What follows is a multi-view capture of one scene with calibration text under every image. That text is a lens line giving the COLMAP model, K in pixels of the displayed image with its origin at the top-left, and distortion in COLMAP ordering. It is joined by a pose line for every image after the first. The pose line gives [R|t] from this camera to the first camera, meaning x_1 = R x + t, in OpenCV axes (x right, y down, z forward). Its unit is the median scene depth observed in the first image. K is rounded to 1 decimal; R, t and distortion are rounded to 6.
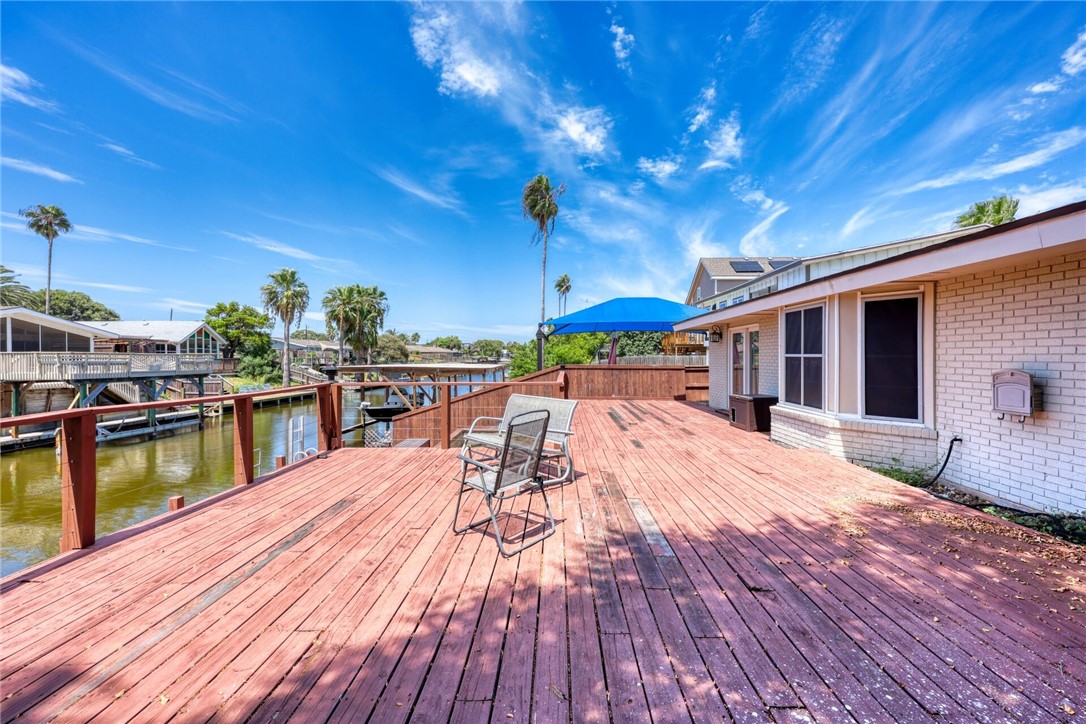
lens RADIAL K [[441.4, 0, 546.8], [0, 441.4, 360.0], [0, 0, 1]] dist [0.001425, 0.000713]
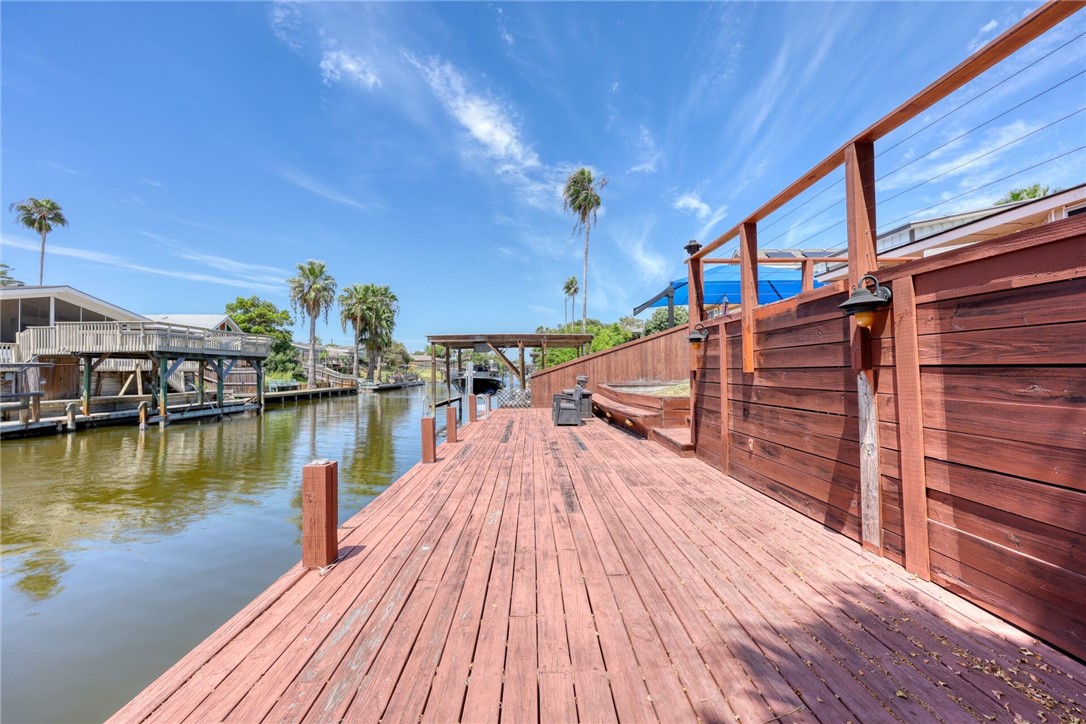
lens RADIAL K [[441.4, 0, 546.8], [0, 441.4, 360.0], [0, 0, 1]] dist [0.001425, 0.000713]
pose [[0.998213, -0.009619, 0.058982, -0.286599], [0.011503, 0.999432, -0.031688, 0.100592], [-0.058644, 0.032310, 0.997756, 0.006801]]
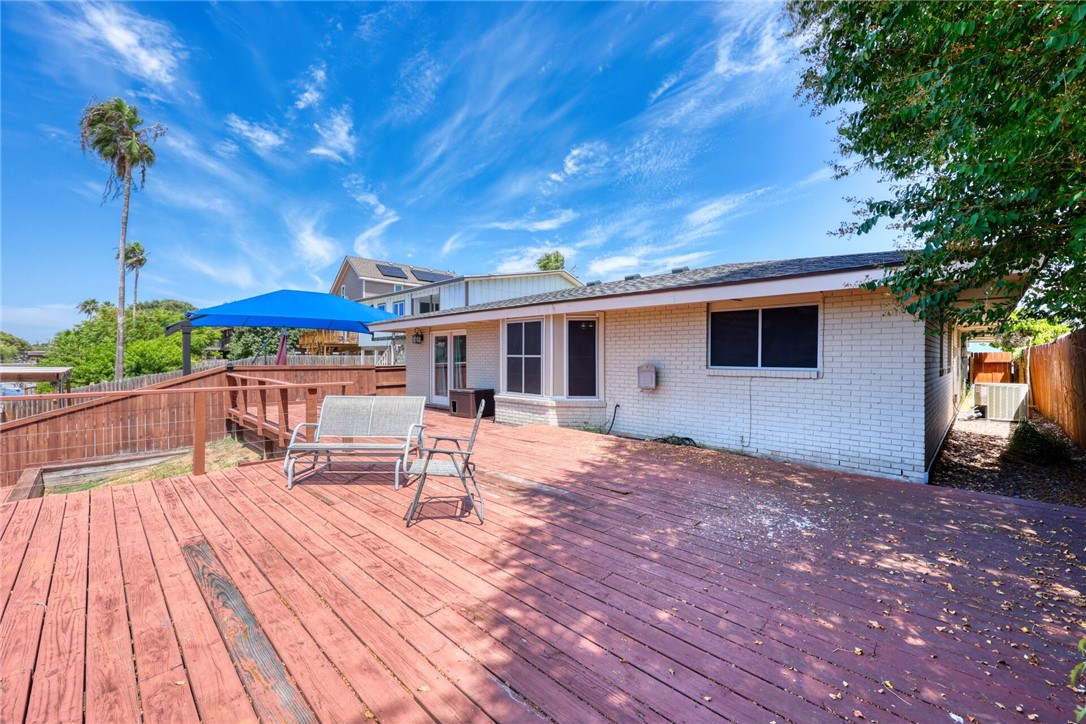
lens RADIAL K [[444.9, 0, 550.1], [0, 444.9, 360.2], [0, 0, 1]] dist [0.001100, 0.000079]
pose [[0.677753, -0.001801, 0.735287, -0.124512], [0.001426, 0.999998, 0.001135, 0.000366], [-0.735288, 0.000279, 0.677755, 0.006872]]
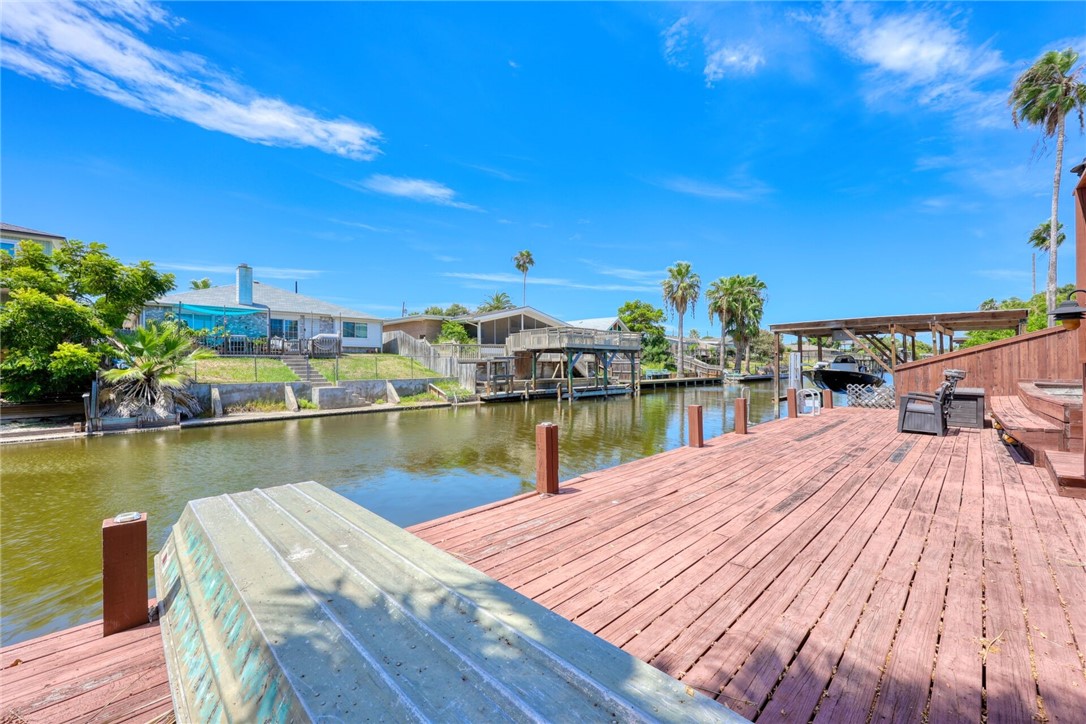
lens RADIAL K [[437.4, 0, 545.3], [0, 437.4, 359.3], [0, 0, 1]] dist [-0.000253, -0.000036]
pose [[0.724507, -0.012175, -0.689160, -0.203833], [0.000180, 0.999847, -0.017474, 0.100919], [0.689268, 0.012536, 0.724398, 0.002166]]
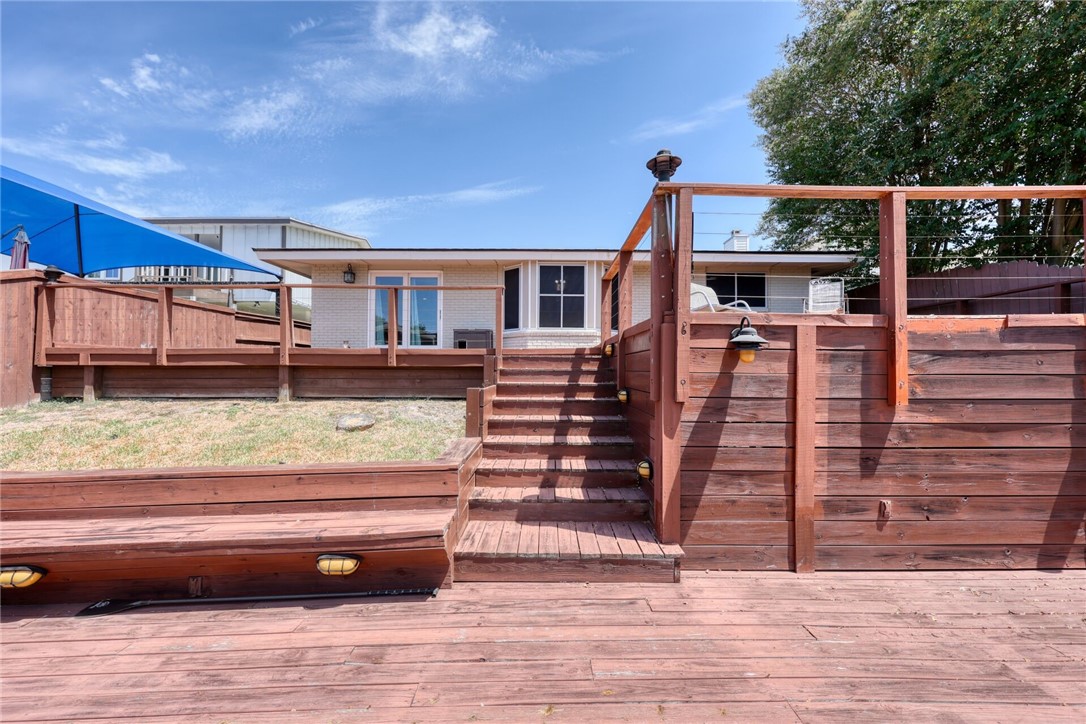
lens RADIAL K [[437.4, 0, 545.3], [0, 437.4, 359.3], [0, 0, 1]] dist [-0.000253, -0.000036]
pose [[-0.034709, 0.028292, 0.998997, -0.324929], [0.003836, 0.999596, -0.028175, 0.087919], [-0.999390, 0.002855, -0.034803, 0.372628]]
